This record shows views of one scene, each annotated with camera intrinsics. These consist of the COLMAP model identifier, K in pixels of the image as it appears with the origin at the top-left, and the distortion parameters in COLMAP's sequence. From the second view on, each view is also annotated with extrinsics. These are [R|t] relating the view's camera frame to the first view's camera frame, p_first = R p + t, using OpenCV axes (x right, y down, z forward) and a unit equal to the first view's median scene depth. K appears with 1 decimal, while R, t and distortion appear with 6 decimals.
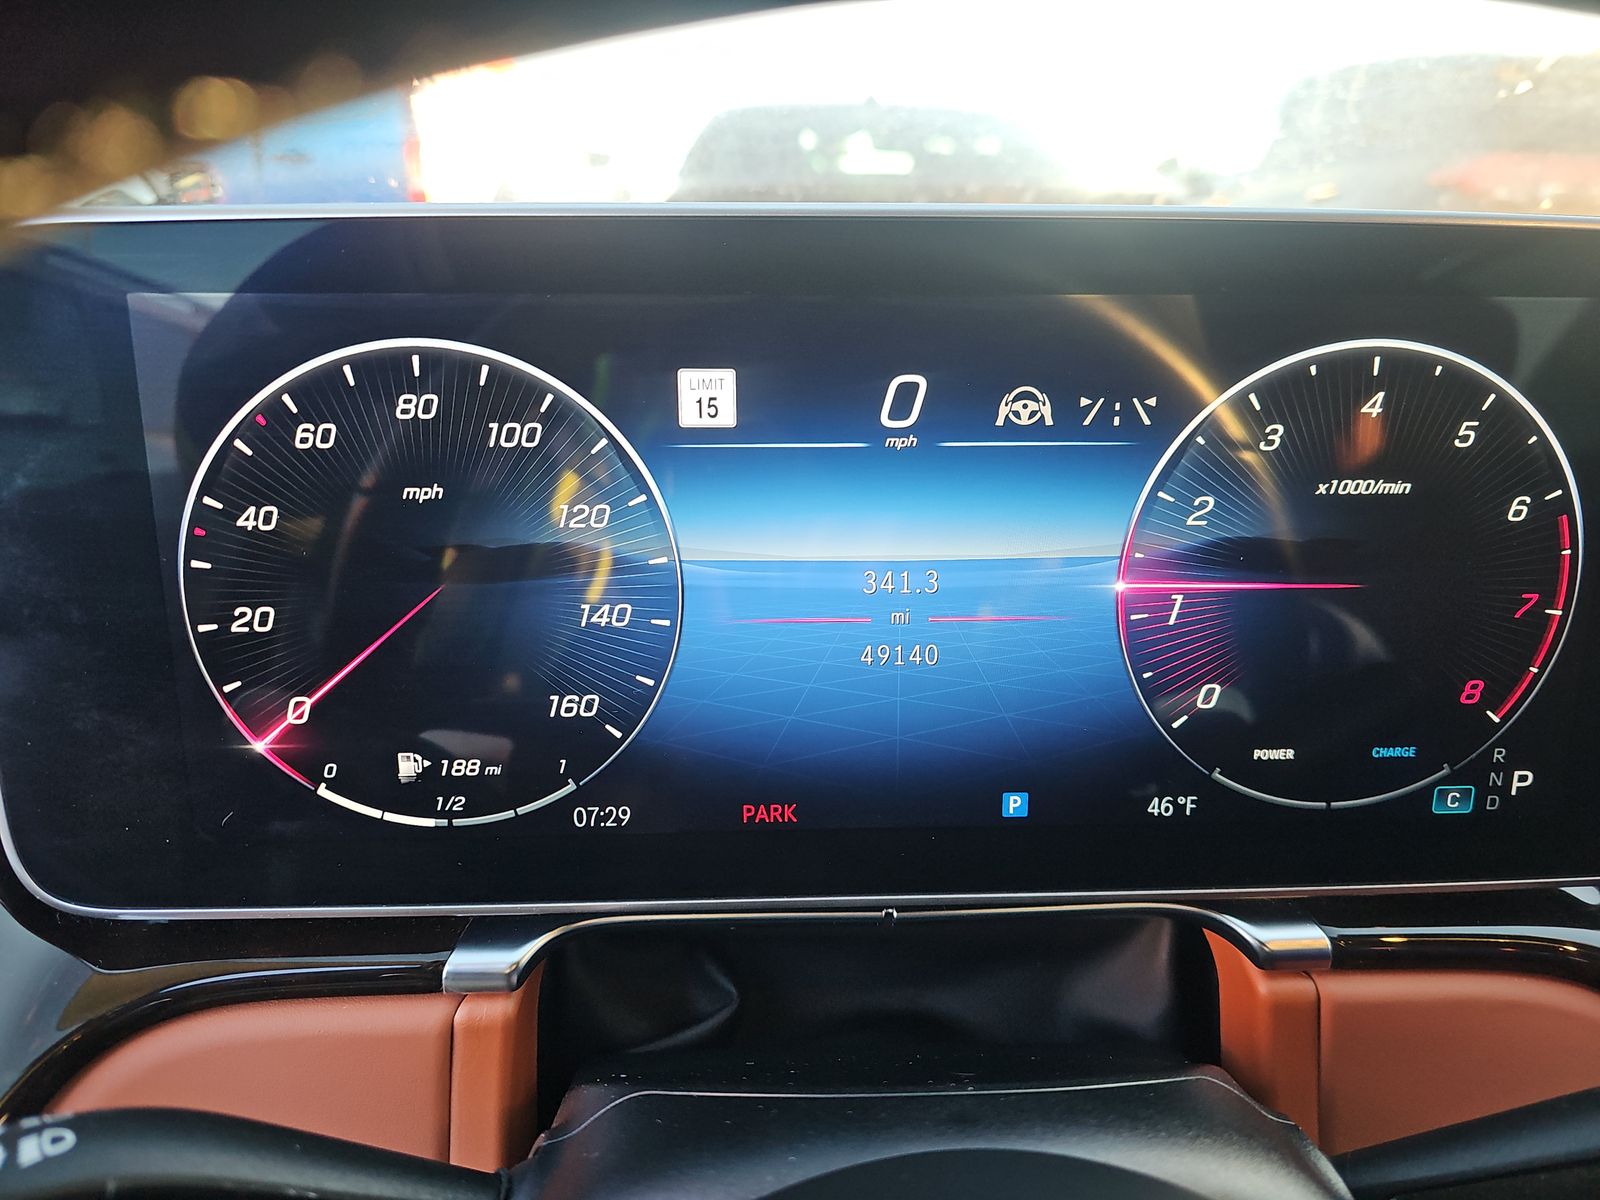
lens RADIAL K [[1082.9, 0, 806.6], [0, 1082.9, 607.1], [0, 0, 1]] dist [0.027251, -0.023413]
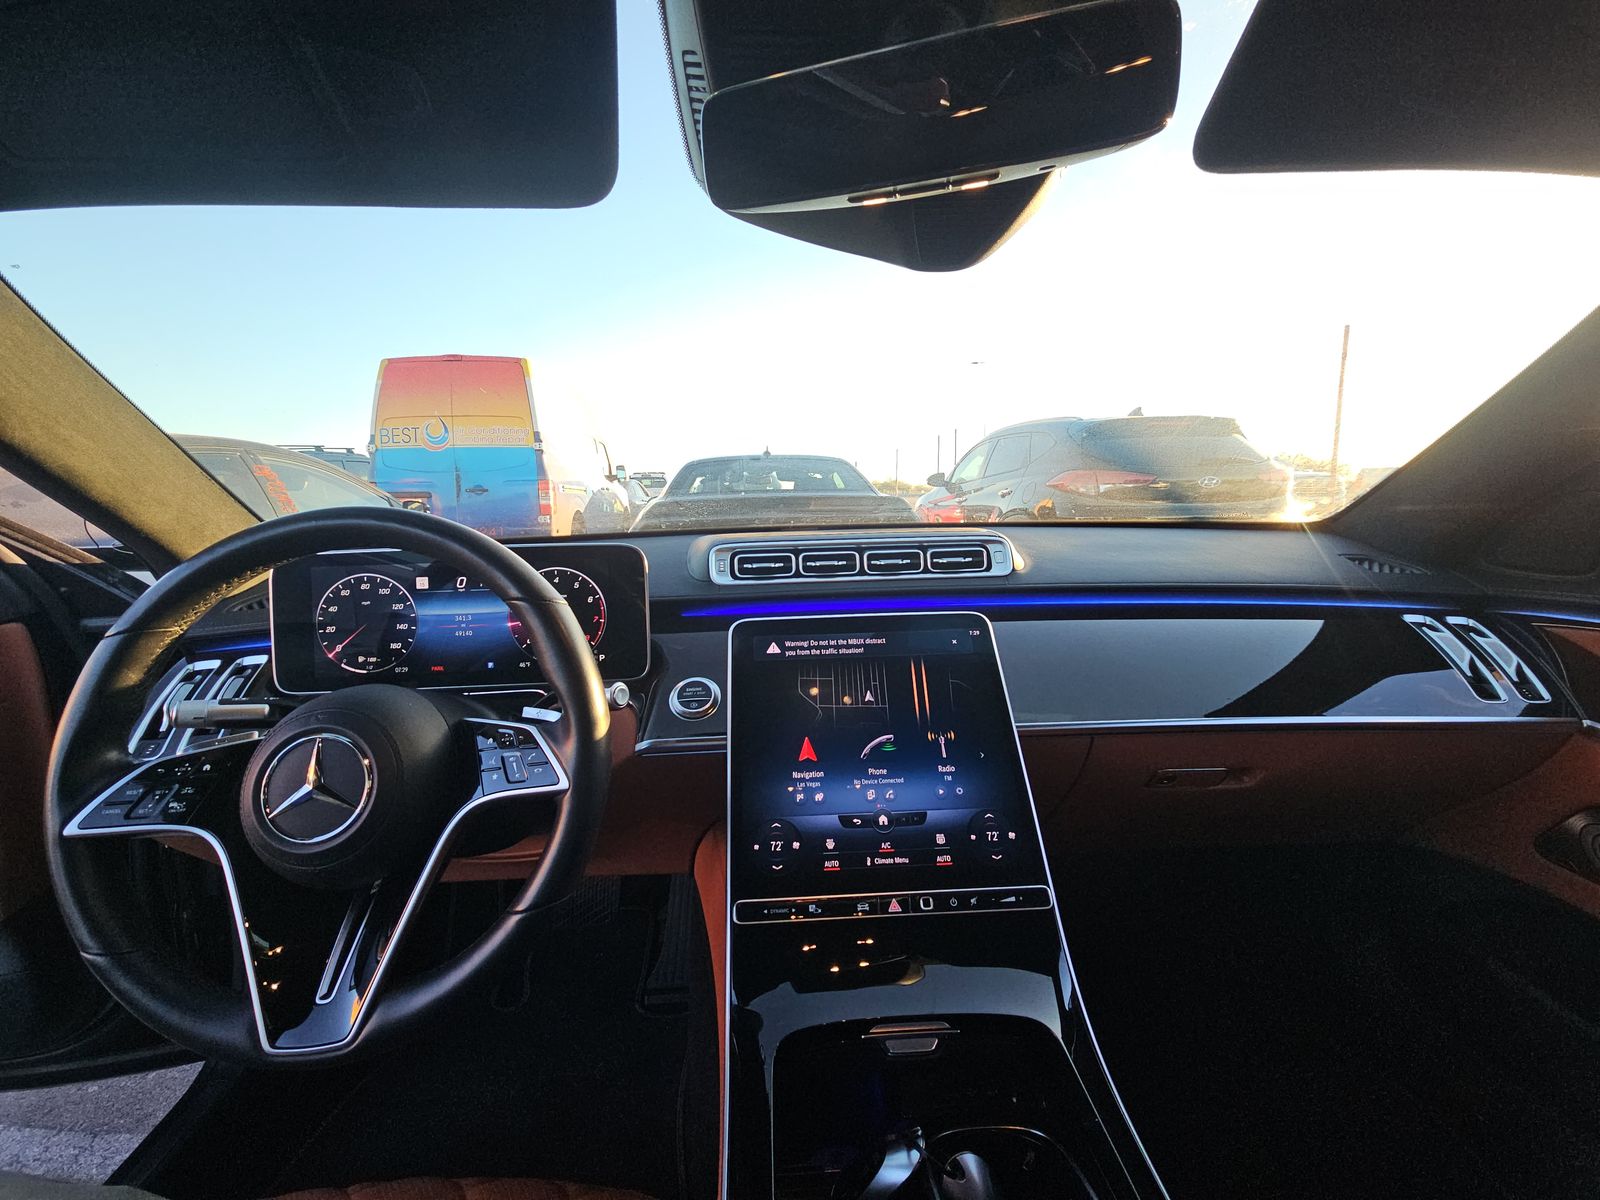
lens RADIAL K [[640.3, 0, 808.6], [0, 640.3, 591.1], [0, 0, 1]] dist [-0.008107, -0.000439]
pose [[0.999286, -0.035122, 0.013915, 1.626919], [0.037194, 0.979169, -0.199612, 0.497057], [-0.006614, 0.199987, 0.979776, -1.892338]]
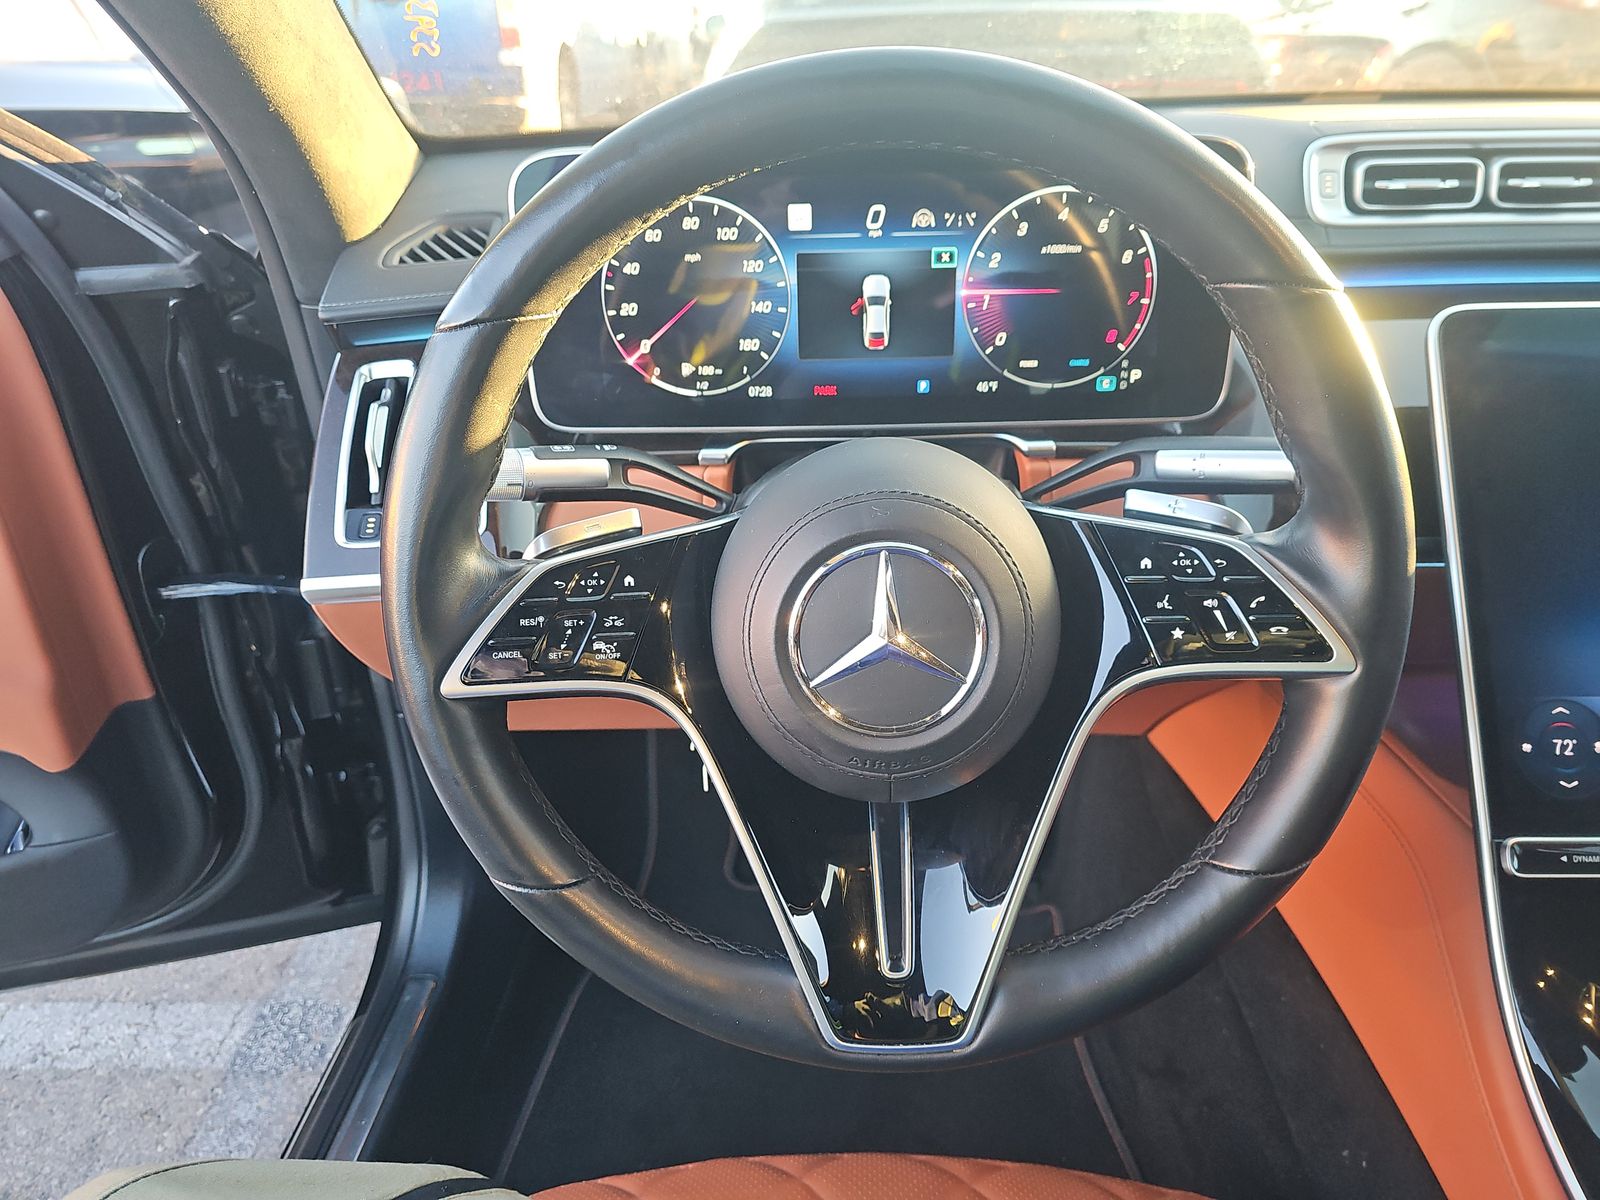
lens RADIAL K [[1082.9, 0, 823.1], [0, 1082.9, 612.7], [0, 0, 1]] dist [0.027251, -0.023413]
pose [[0.996656, 0.007699, -0.081344, 0.174506], [0.004243, 0.989330, 0.145630, 0.348783], [0.081597, -0.145488, 0.985989, -1.621813]]
